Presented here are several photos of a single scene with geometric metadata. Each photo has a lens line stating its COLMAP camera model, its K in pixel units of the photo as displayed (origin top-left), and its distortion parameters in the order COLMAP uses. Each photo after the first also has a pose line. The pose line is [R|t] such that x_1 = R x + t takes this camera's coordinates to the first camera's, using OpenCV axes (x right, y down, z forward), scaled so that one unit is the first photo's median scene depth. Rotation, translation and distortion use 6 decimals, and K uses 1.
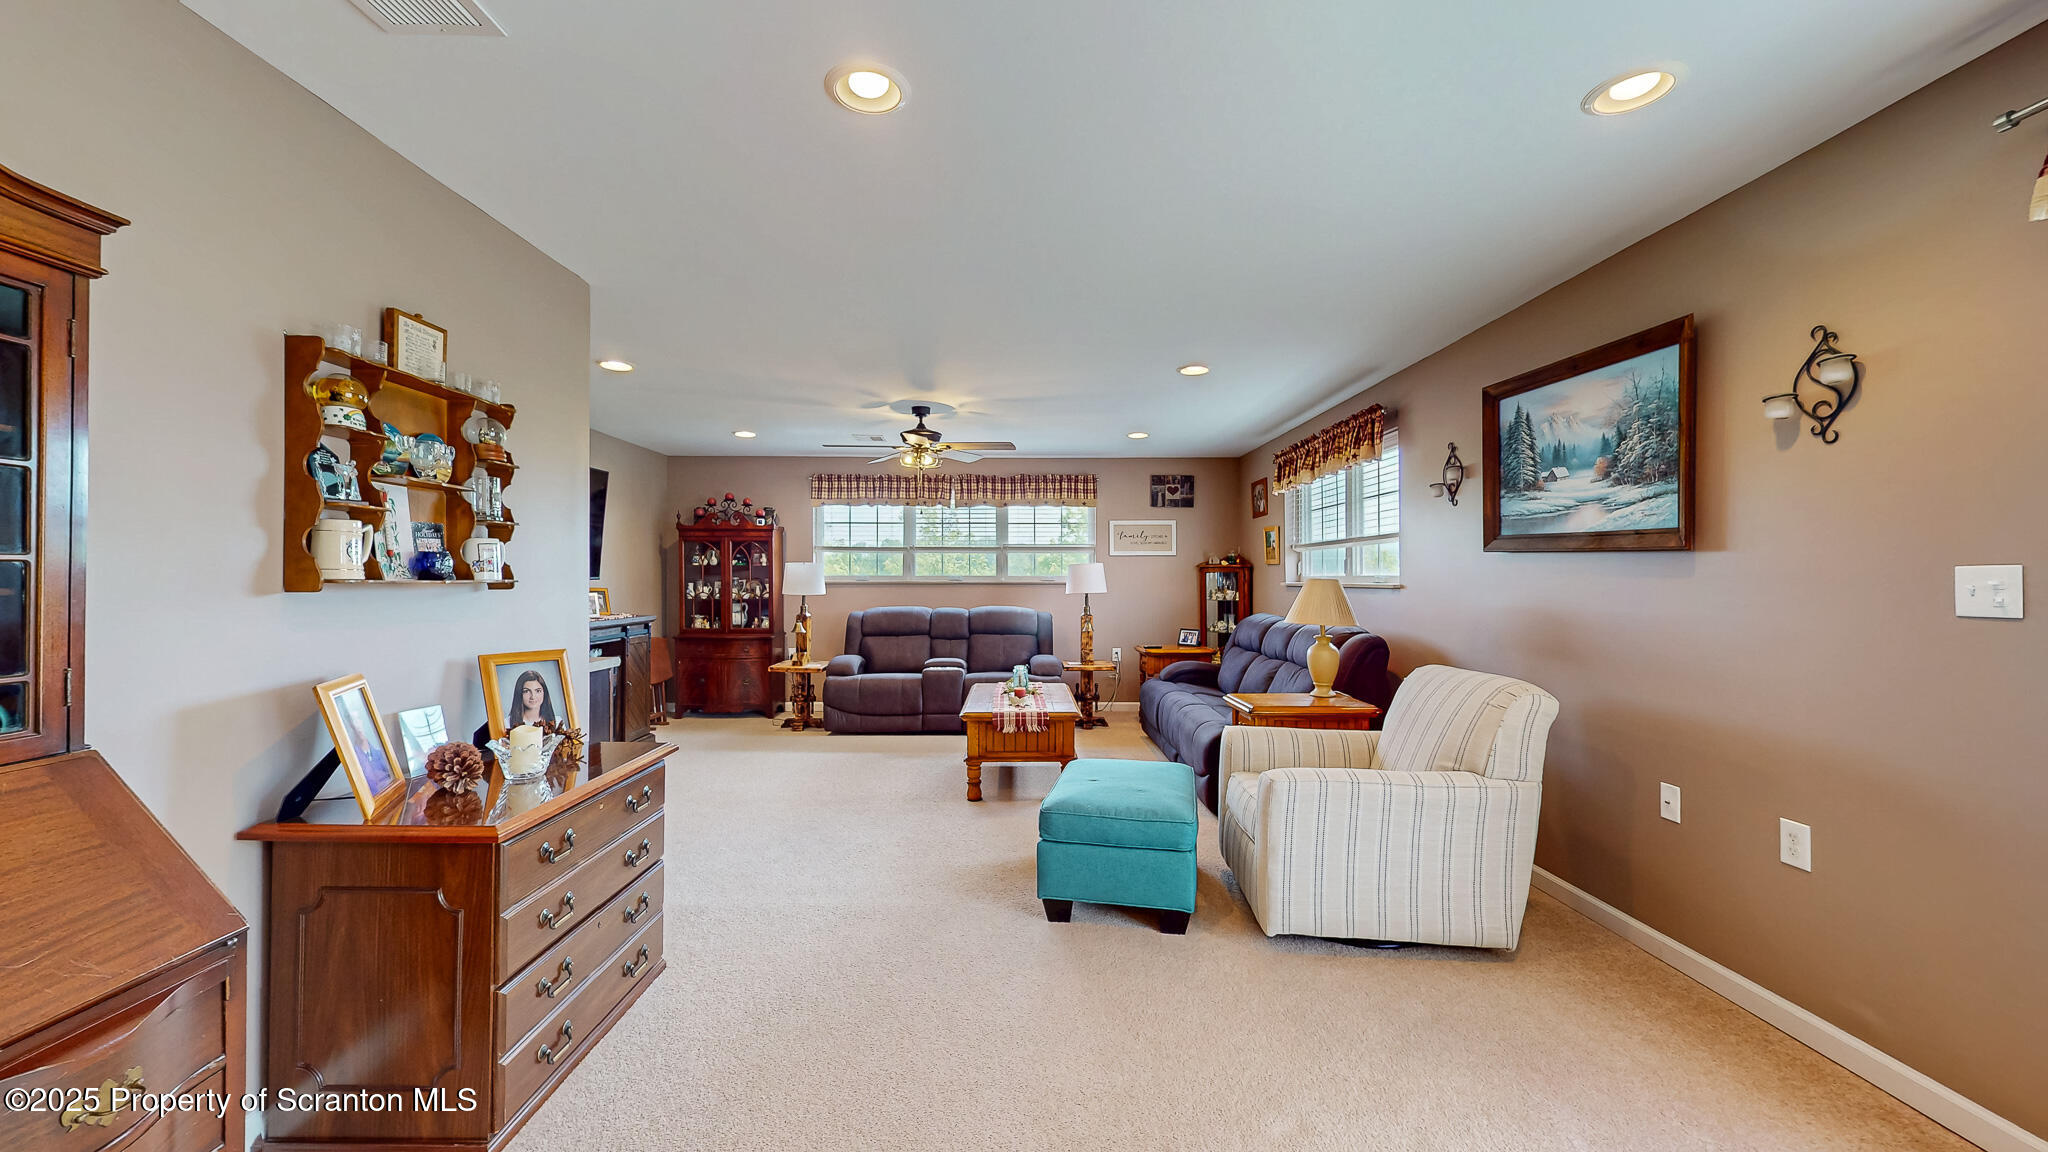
lens RADIAL K [[751.0, 0, 1024.0], [0, 751.0, 576.0], [0, 0, 1]] dist [0.002069, -0.000085]
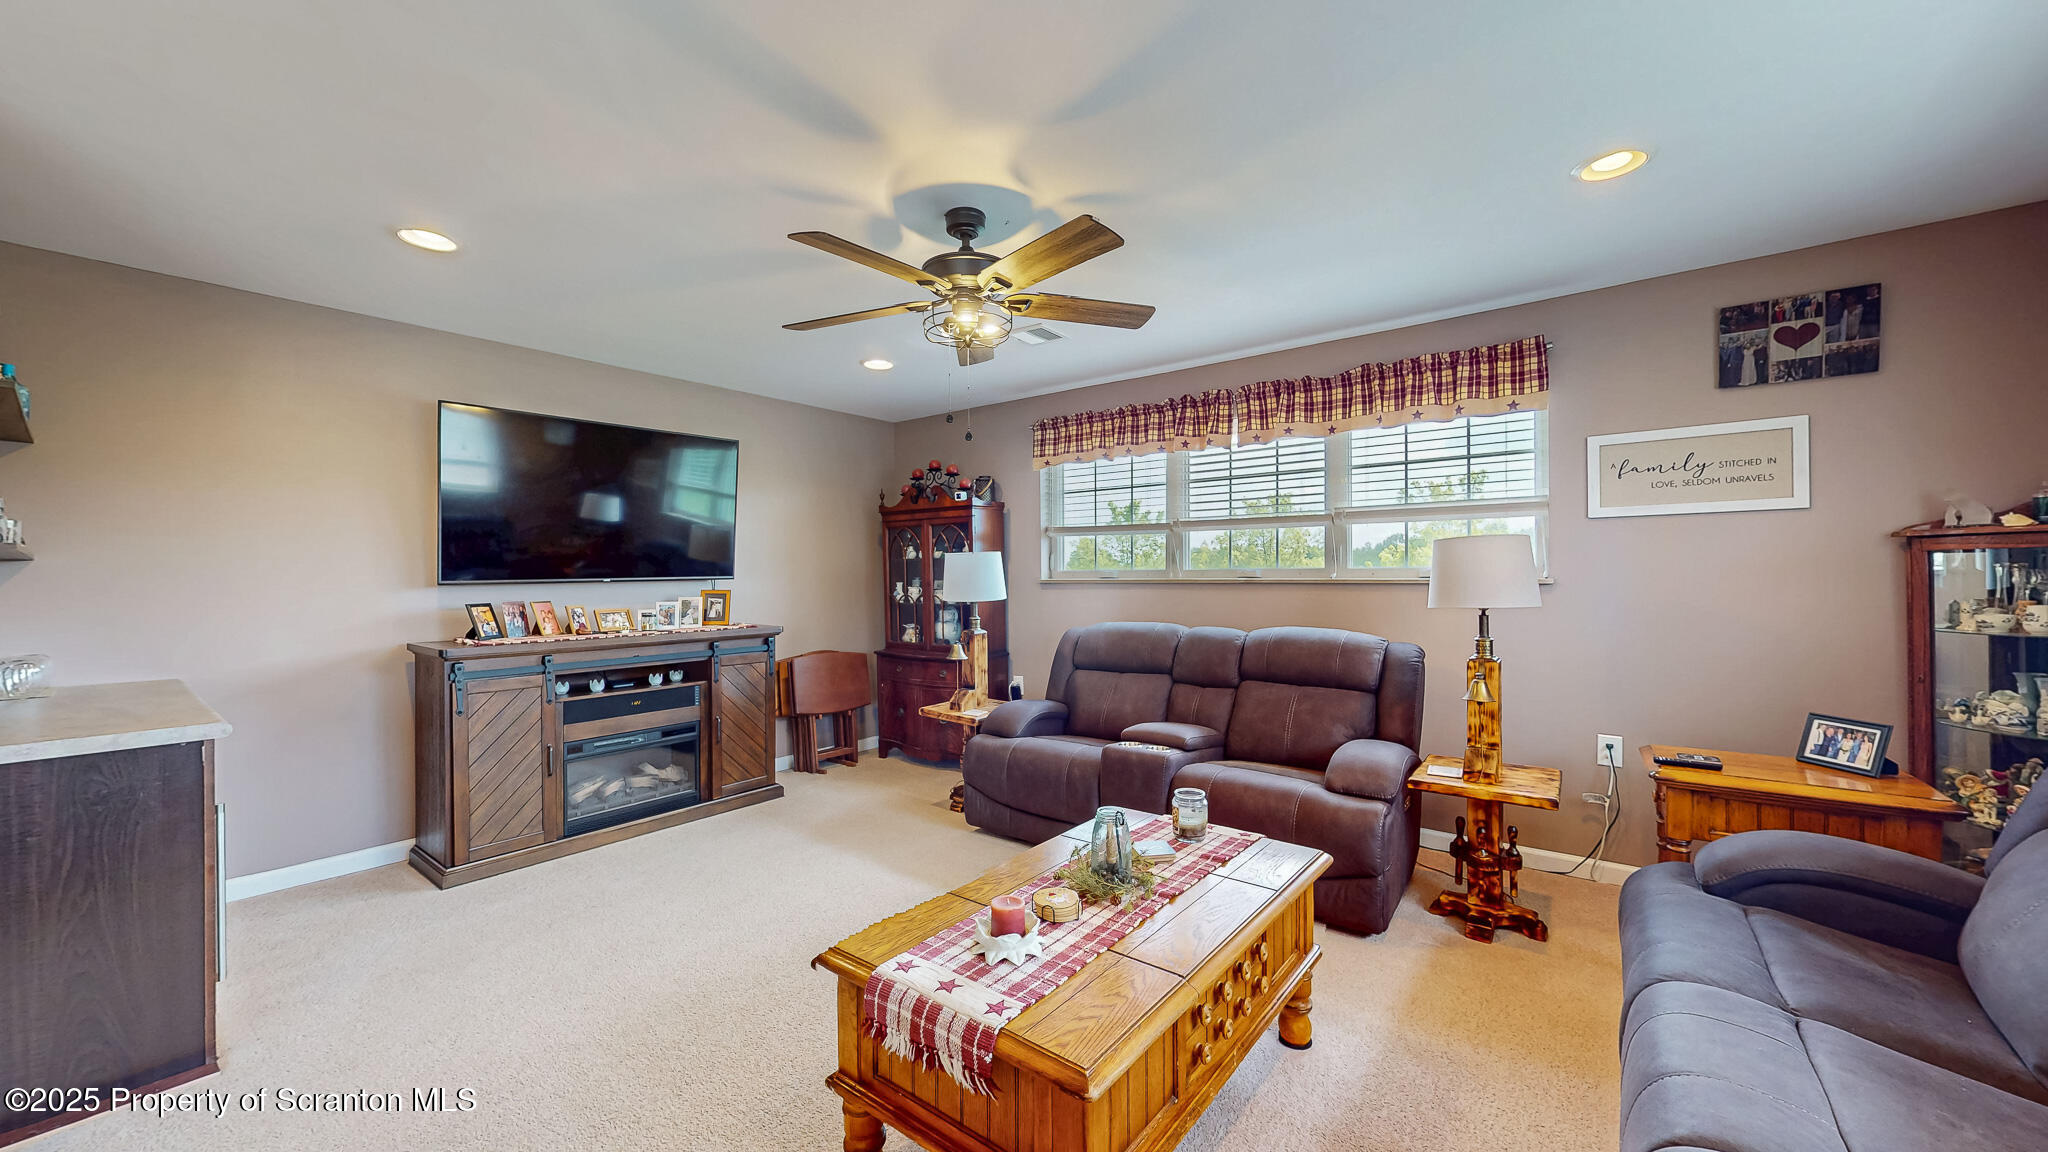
lens RADIAL K [[751.0, 0, 1024.0], [0, 751.0, 576.0], [0, 0, 1]] dist [0.002069, -0.000085]
pose [[0.780509, -0.005801, -0.625118, 0.132243], [0.007756, 0.999970, 0.000403, 0.003323], [0.625097, -0.005163, 0.780530, 0.465726]]
